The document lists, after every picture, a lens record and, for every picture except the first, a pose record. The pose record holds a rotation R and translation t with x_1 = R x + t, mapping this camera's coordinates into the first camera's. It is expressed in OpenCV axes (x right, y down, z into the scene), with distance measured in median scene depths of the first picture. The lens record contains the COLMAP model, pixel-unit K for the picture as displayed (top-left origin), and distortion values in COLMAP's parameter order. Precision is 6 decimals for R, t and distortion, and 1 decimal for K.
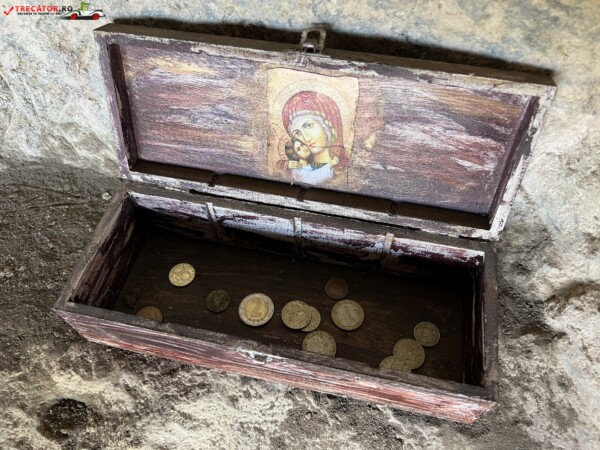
lens RADIAL K [[458.3, 0, 300.0], [0, 458.3, 225.0], [0, 0, 1]] dist [0.042916, -0.073249]
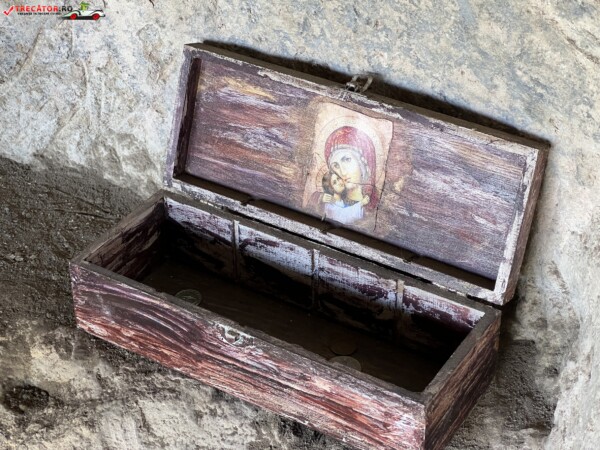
lens RADIAL K [[1358.6, 0, 303.7], [0, 1358.6, 209.9], [0, 0, 1]] dist [-0.051557, 2.900613]
pose [[0.942560, 0.198575, -0.268606, 0.720932], [-0.282733, 0.902482, -0.324943, 0.845815], [0.177887, 0.382222, 0.906787, -1.630316]]
